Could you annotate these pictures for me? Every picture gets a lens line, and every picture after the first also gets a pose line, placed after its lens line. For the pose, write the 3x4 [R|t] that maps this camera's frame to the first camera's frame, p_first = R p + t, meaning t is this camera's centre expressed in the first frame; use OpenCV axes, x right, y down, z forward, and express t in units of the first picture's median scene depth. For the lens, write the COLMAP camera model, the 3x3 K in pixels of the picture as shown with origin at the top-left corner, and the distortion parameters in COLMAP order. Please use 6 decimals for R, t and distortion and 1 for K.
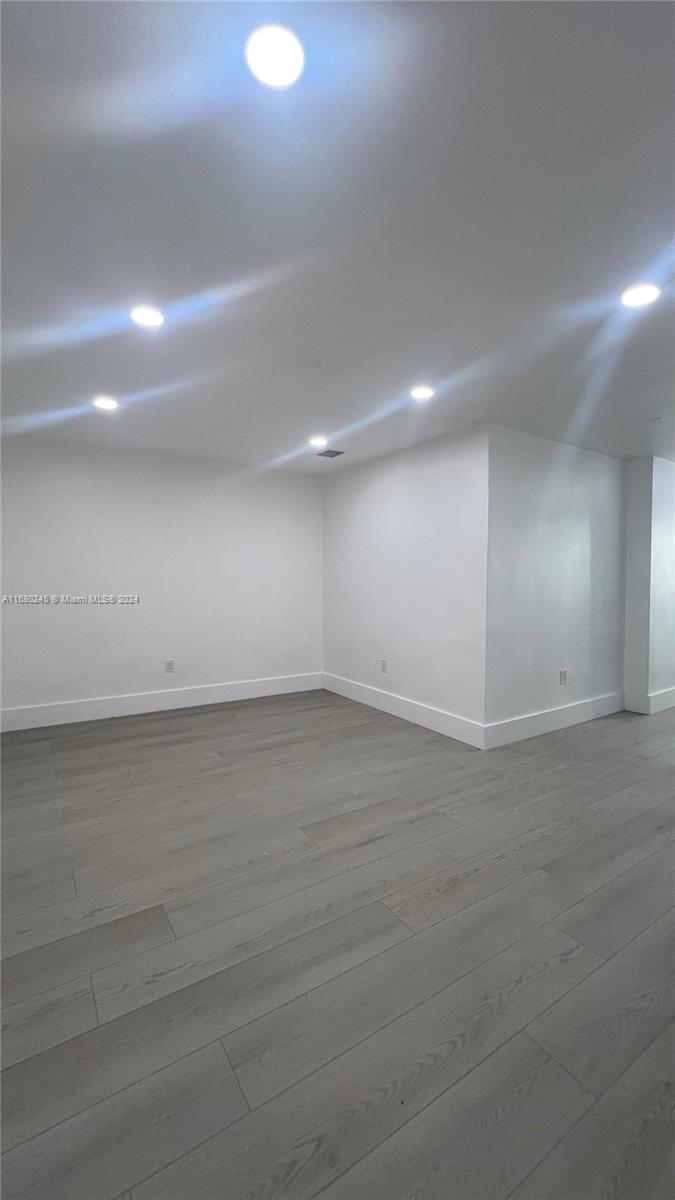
lens RADIAL K [[482.3, 0, 341.3], [0, 482.3, 597.3], [0, 0, 1]] dist [-0.000498, -0.000045]
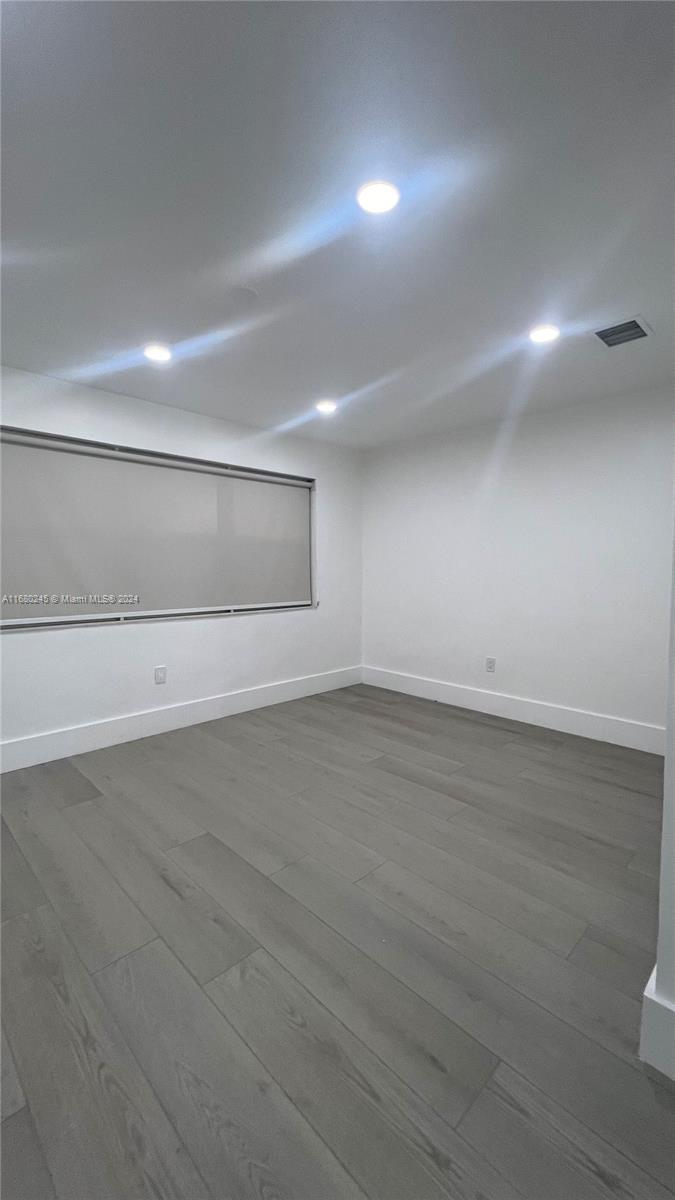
lens RADIAL K [[482.3, 0, 341.3], [0, 482.3, 597.3], [0, 0, 1]] dist [-0.000498, -0.000045]
pose [[0.200716, 0.056546, -0.978016, 0.588040], [-0.041607, 0.997924, 0.049159, -0.014401], [0.978765, 0.030825, 0.202652, 0.742688]]
